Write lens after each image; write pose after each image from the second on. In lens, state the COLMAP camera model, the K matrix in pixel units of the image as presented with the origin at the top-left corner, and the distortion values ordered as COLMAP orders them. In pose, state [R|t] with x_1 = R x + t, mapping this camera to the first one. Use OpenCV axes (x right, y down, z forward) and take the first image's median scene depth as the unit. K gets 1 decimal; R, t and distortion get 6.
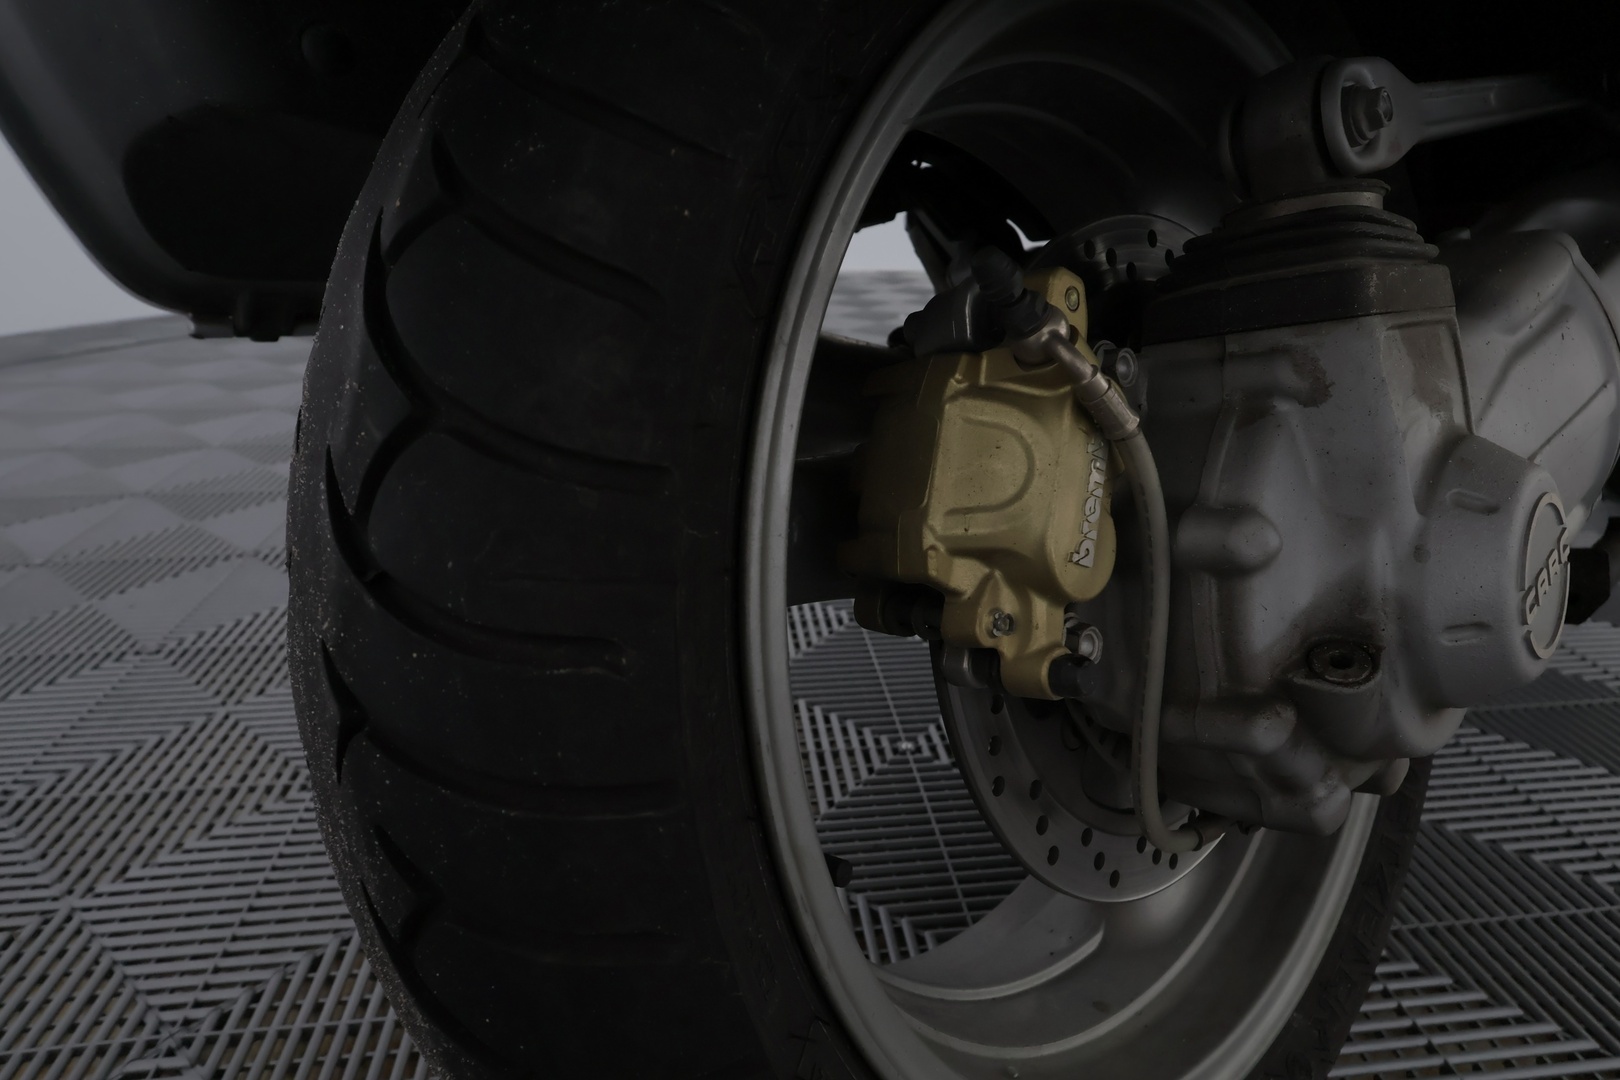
lens RADIAL K [[993.1, 0, 807.9], [0, 993.1, 535.3], [0, 0, 1]] dist [0.008669, 0.000910]
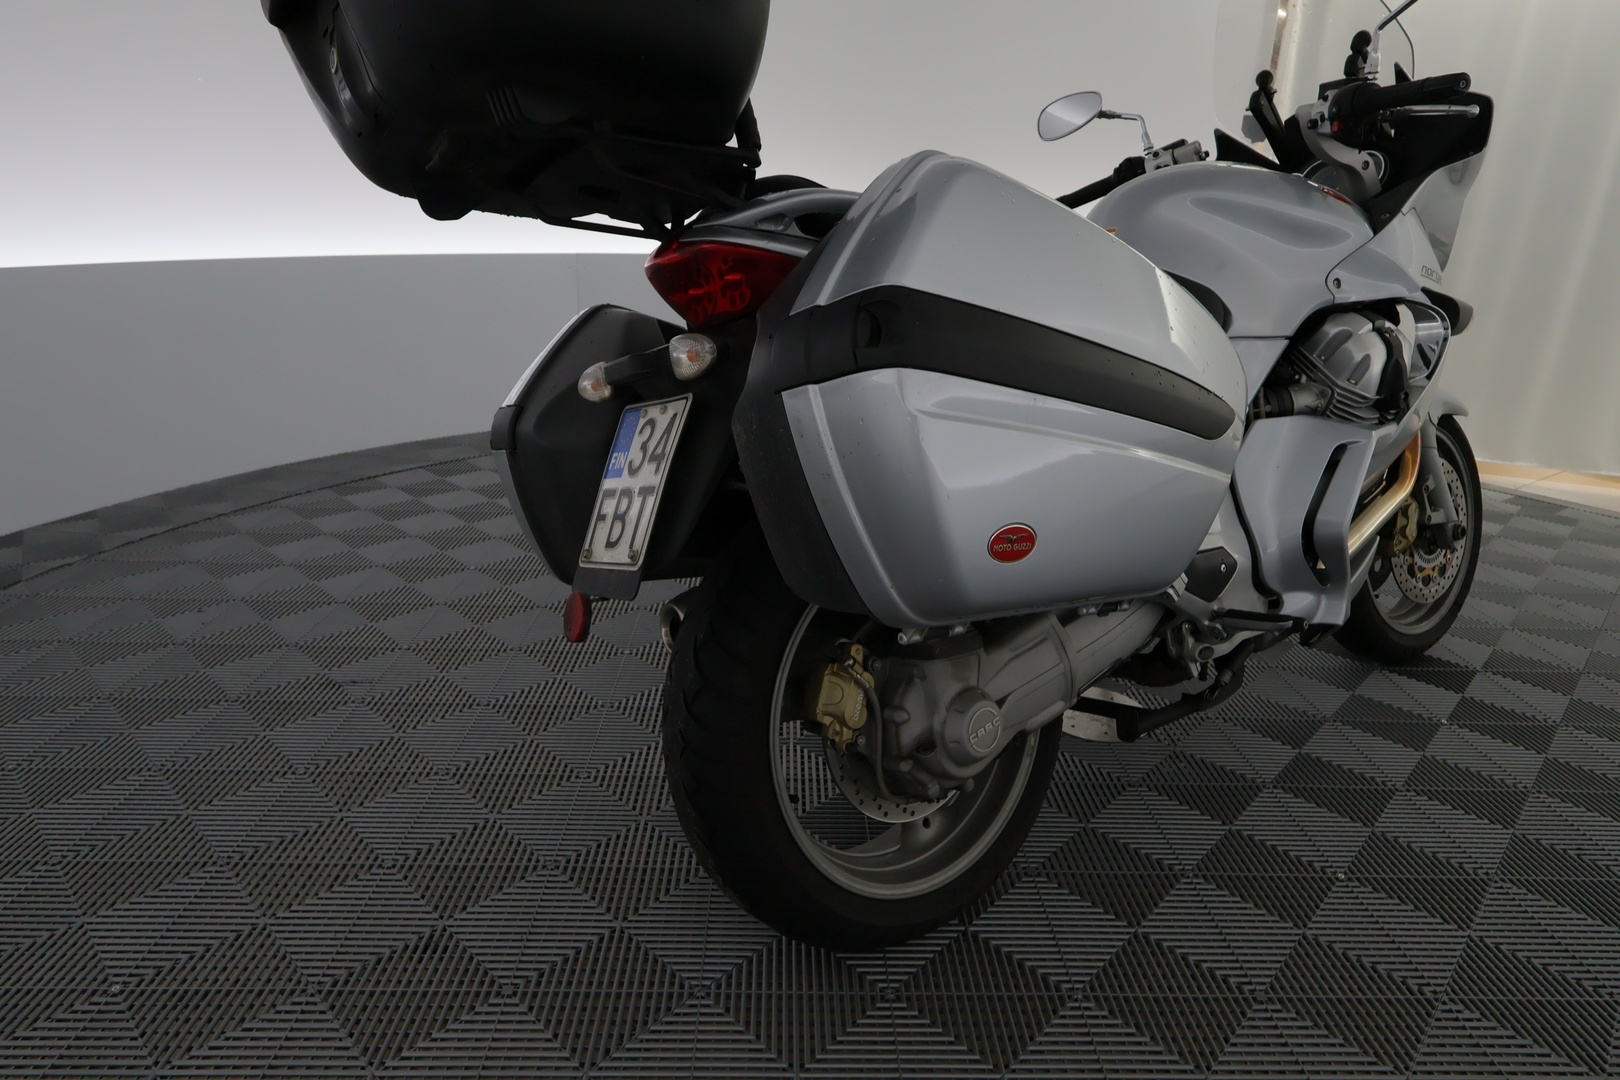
lens RADIAL K [[993.1, 0, 807.9], [0, 993.1, 535.3], [0, 0, 1]] dist [0.008669, 0.000910]
pose [[0.995137, 0.053375, -0.082784, 0.356876], [-0.058107, 0.996747, -0.055848, -0.450148], [0.079533, 0.060387, 0.995001, -2.873777]]
